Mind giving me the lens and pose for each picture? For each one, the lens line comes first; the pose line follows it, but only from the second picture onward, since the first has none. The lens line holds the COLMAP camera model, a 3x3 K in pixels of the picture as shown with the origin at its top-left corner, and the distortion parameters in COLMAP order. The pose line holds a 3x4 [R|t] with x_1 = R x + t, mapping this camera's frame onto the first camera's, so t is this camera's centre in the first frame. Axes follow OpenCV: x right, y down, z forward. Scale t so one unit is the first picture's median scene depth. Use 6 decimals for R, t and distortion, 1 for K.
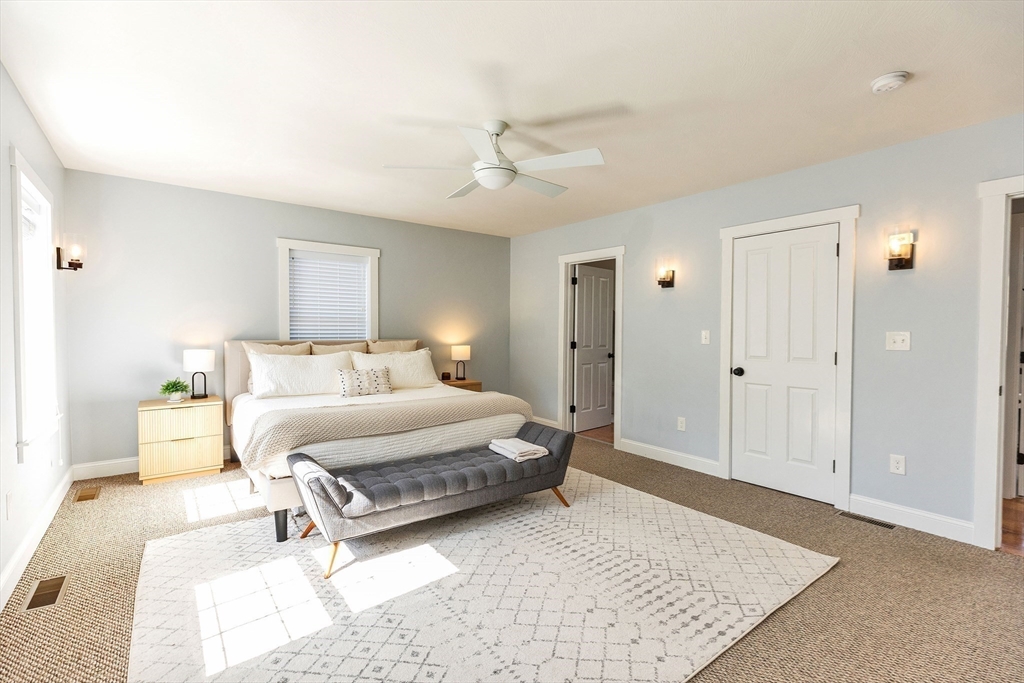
lens RADIAL K [[465.3, 0, 512.4], [0, 465.3, 342.7], [0, 0, 1]] dist [0.003306, 0.000998]
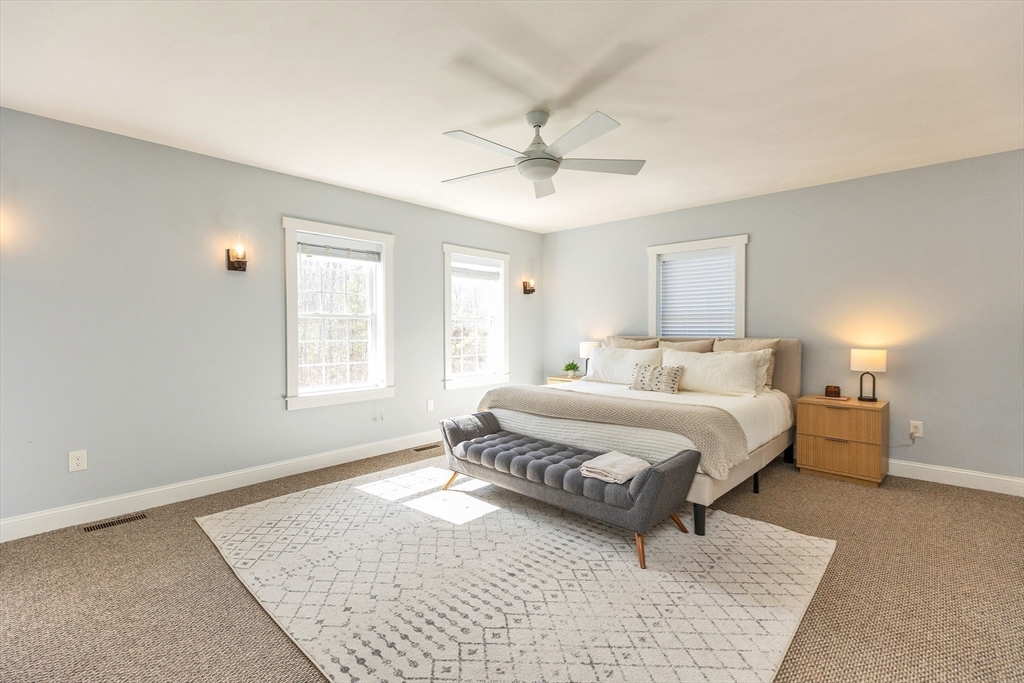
lens RADIAL K [[462.4, 0, 509.3], [0, 462.4, 336.6], [0, 0, 1]] dist [0.005321, 0.000641]
pose [[0.171877, 0.009605, -0.985072, 0.898406], [-0.025527, 0.999660, 0.005293, -0.003901], [0.984788, 0.024236, 0.172064, 0.761171]]
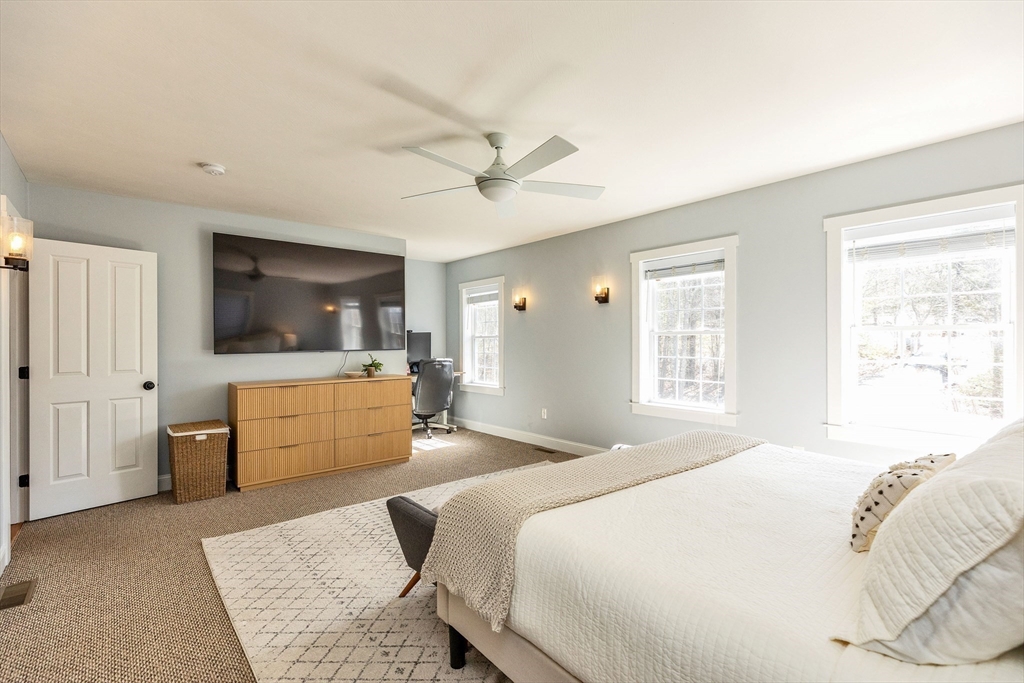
lens RADIAL K [[465.3, 0, 512.4], [0, 465.3, 342.7], [0, 0, 1]] dist [0.003306, 0.000998]
pose [[-0.998181, 0.000098, -0.060291, -0.005892], [-0.001714, 0.999548, 0.030006, -0.059813], [0.060266, 0.030055, -0.997730, 1.946544]]
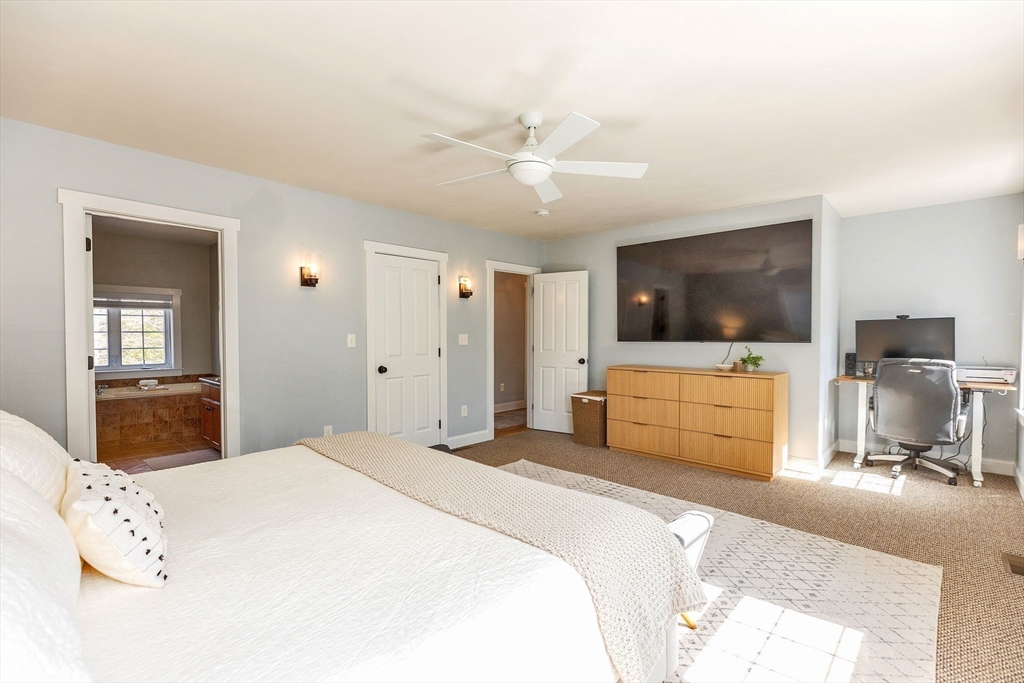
lens RADIAL K [[465.3, 0, 512.4], [0, 465.3, 342.7], [0, 0, 1]] dist [0.003306, 0.000998]
pose [[-0.169101, -0.024731, 0.985288, -0.947954], [0.025989, 0.999226, 0.029541, -0.040521], [-0.985256, 0.030603, -0.168328, 1.179104]]
